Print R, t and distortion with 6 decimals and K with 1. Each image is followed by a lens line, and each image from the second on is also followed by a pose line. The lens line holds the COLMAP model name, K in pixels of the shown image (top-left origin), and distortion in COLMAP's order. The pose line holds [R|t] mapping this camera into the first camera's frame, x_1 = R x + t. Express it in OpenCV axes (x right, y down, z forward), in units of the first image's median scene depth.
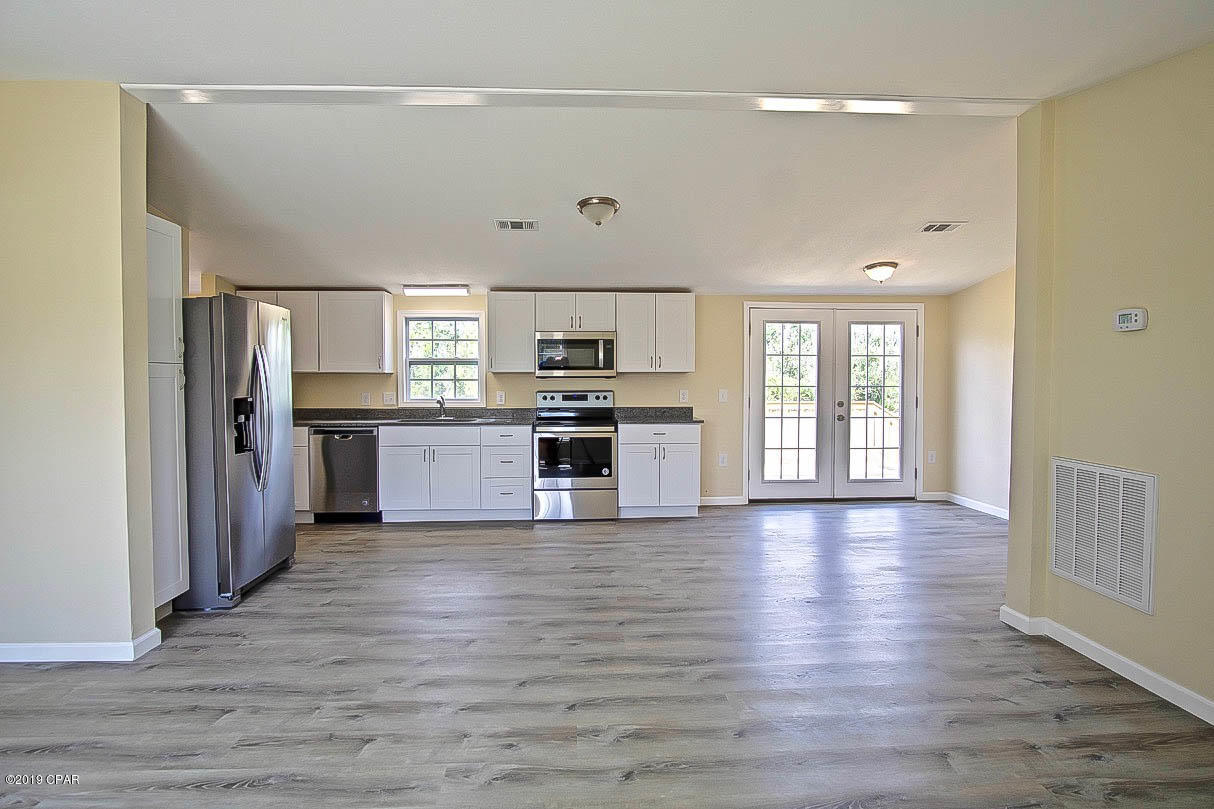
lens RADIAL K [[651.9, 0, 607.9], [0, 651.9, 396.5], [0, 0, 1]] dist [-0.029526, 0.003720]
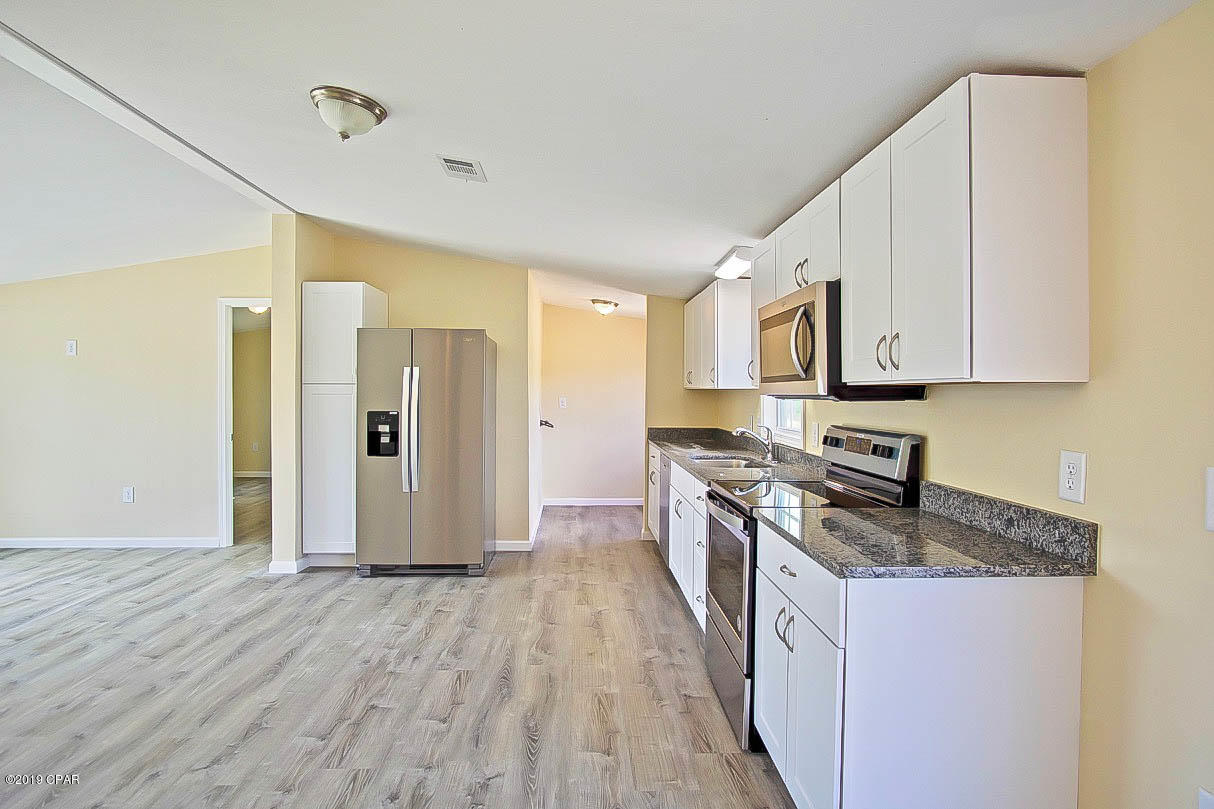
lens RADIAL K [[651.9, 0, 607.9], [0, 651.9, 396.5], [0, 0, 1]] dist [-0.029526, 0.003720]
pose [[-0.017694, 0.007199, -0.999818, 0.413209], [-0.032327, 0.999447, 0.007769, -0.030875], [0.999321, 0.032458, -0.017451, 0.918597]]
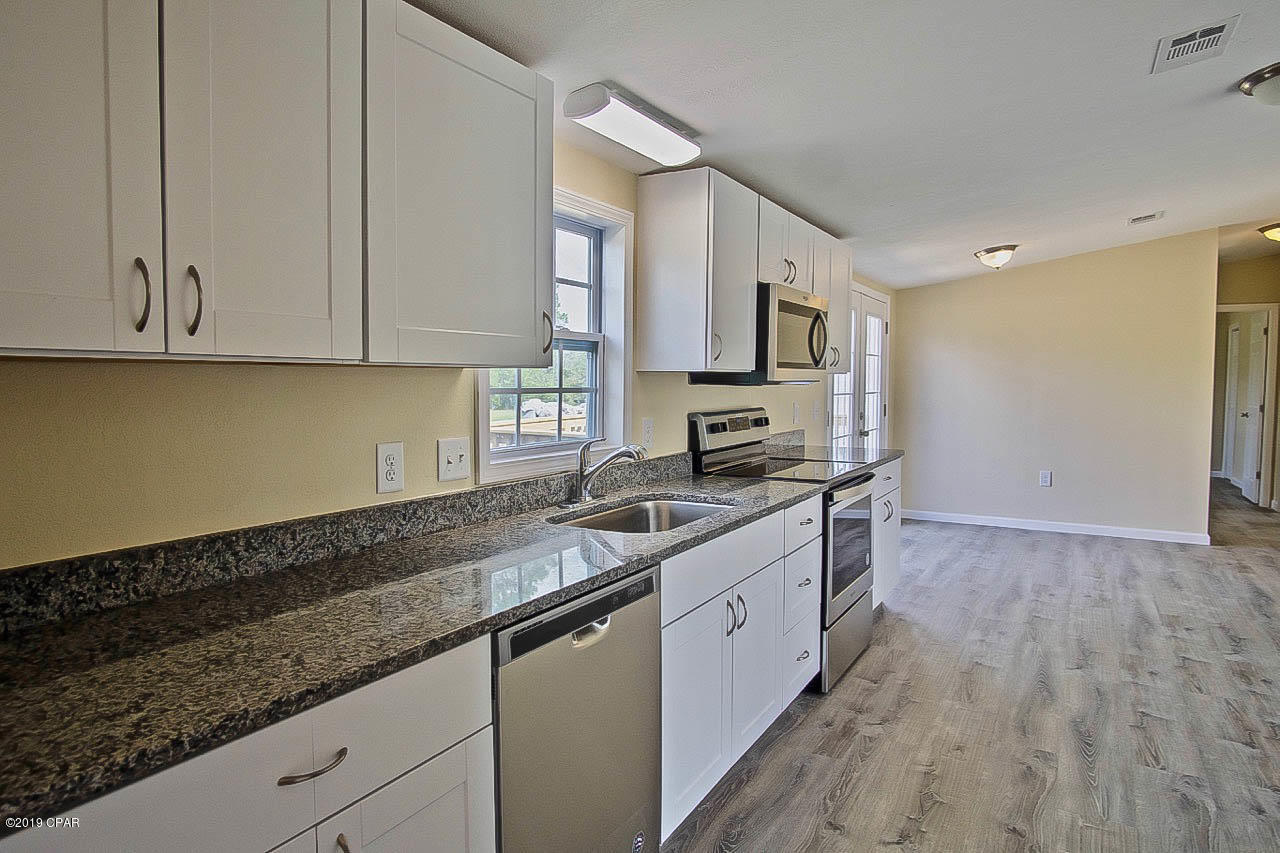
lens RADIAL K [[745.1, 0, 641.7], [0, 745.1, 419.2], [0, 0, 1]] dist [-0.040617, 0.012379]
pose [[0.566735, -0.042280, 0.822815, -0.609288], [0.020751, 0.999098, 0.037045, -0.026806], [-0.823639, -0.003921, 0.567101, 0.807670]]
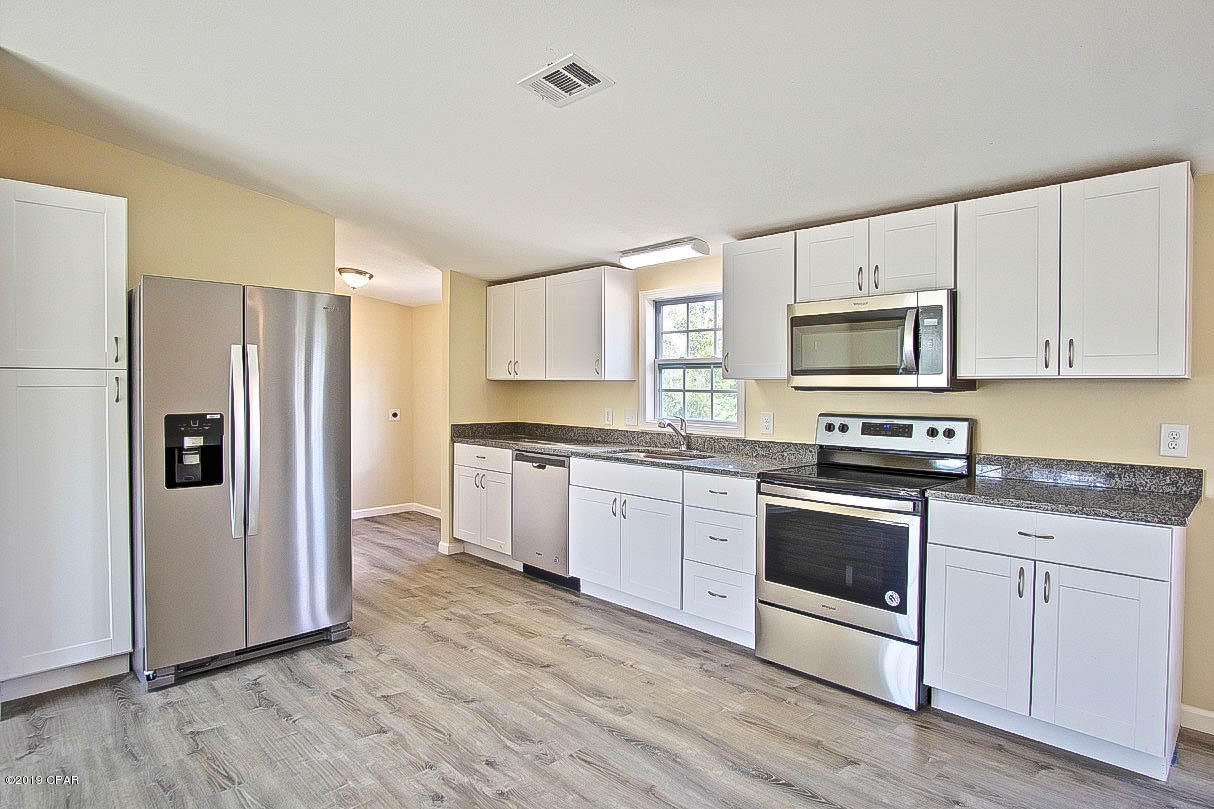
lens RADIAL K [[651.9, 0, 607.9], [0, 651.9, 396.5], [0, 0, 1]] dist [-0.029526, 0.003720]
pose [[0.655411, 0.016671, -0.755089, 0.202988], [-0.026313, 0.999653, -0.000768, -0.019400], [0.754814, 0.020372, 0.655622, 0.554727]]
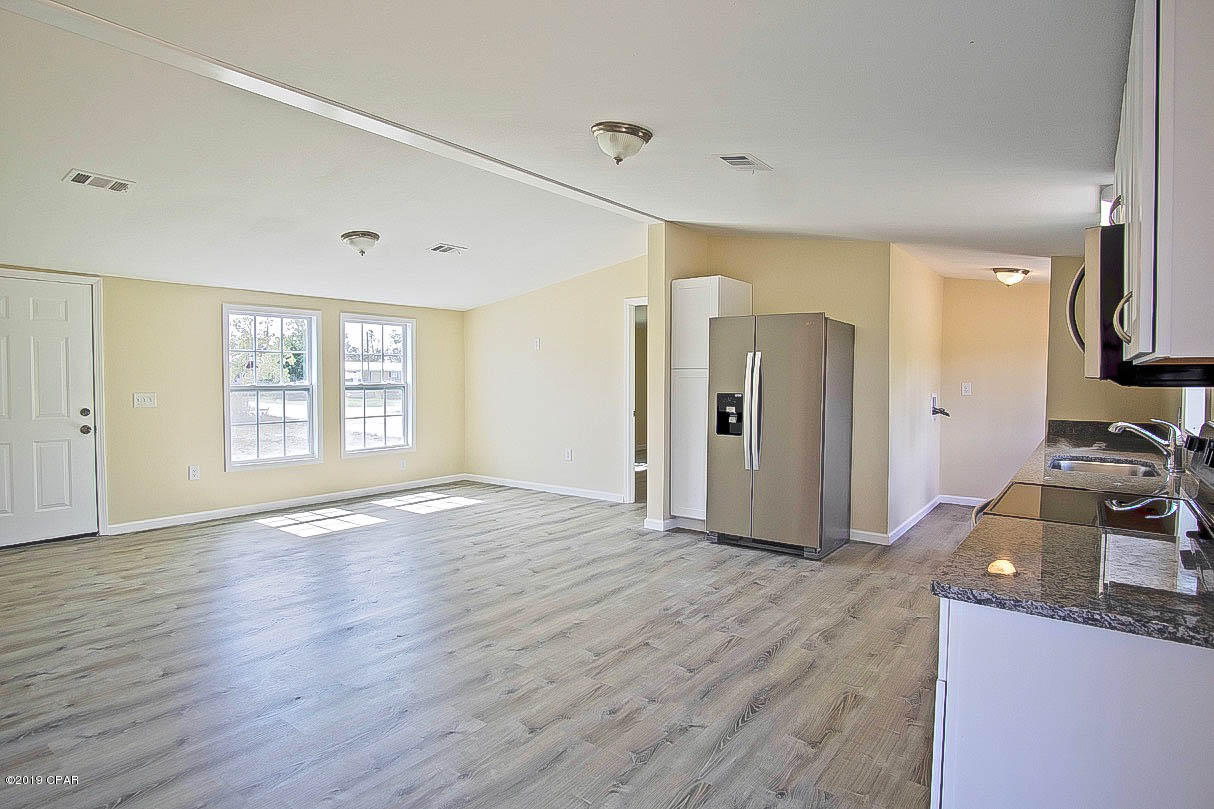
lens RADIAL K [[651.9, 0, 607.9], [0, 651.9, 396.5], [0, 0, 1]] dist [-0.029526, 0.003720]
pose [[-0.651893, 0.022620, -0.757974, 0.385643], [-0.024745, 0.998388, 0.051076, -0.034079], [0.757907, 0.052052, -0.650282, 1.066984]]
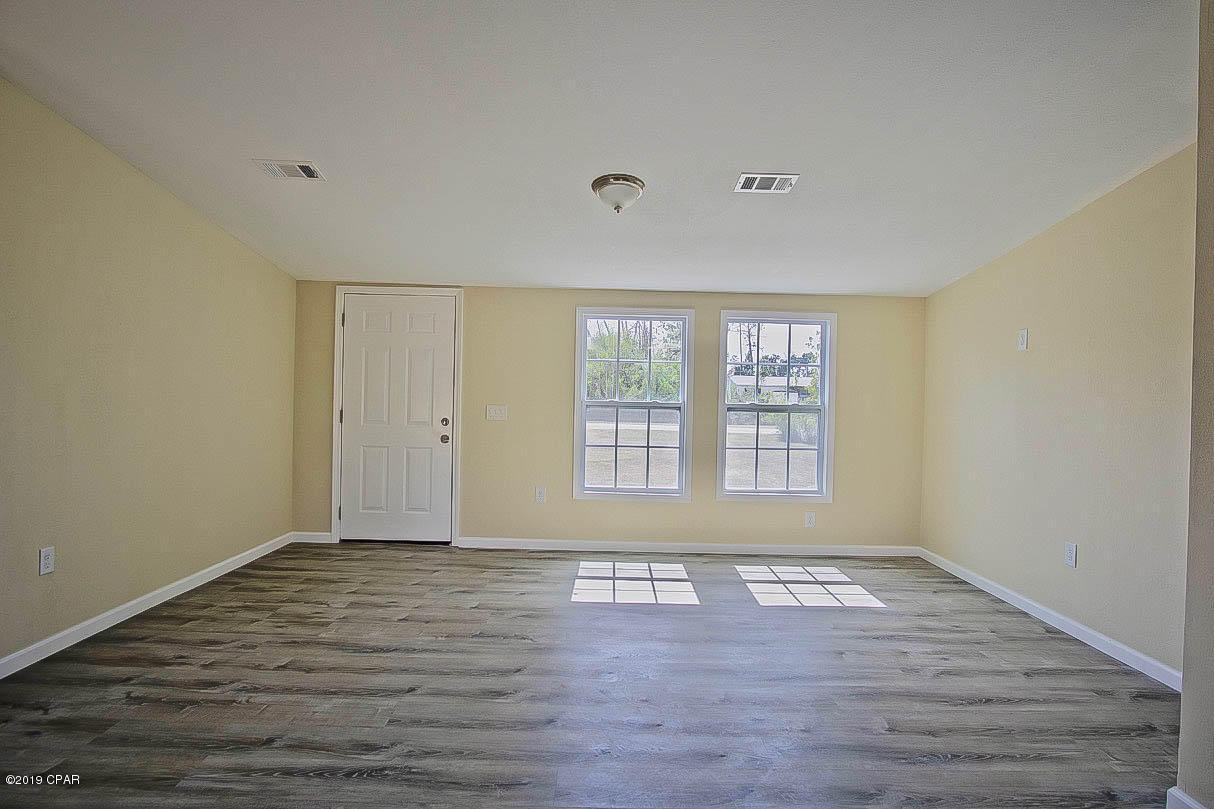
lens RADIAL K [[651.9, 0, 607.9], [0, 651.9, 396.5], [0, 0, 1]] dist [-0.029526, 0.003720]
pose [[-0.998330, -0.022835, 0.053067, -0.080016], [-0.020804, 0.999042, 0.038506, -0.024980], [-0.053895, 0.037337, -0.997848, 0.846113]]
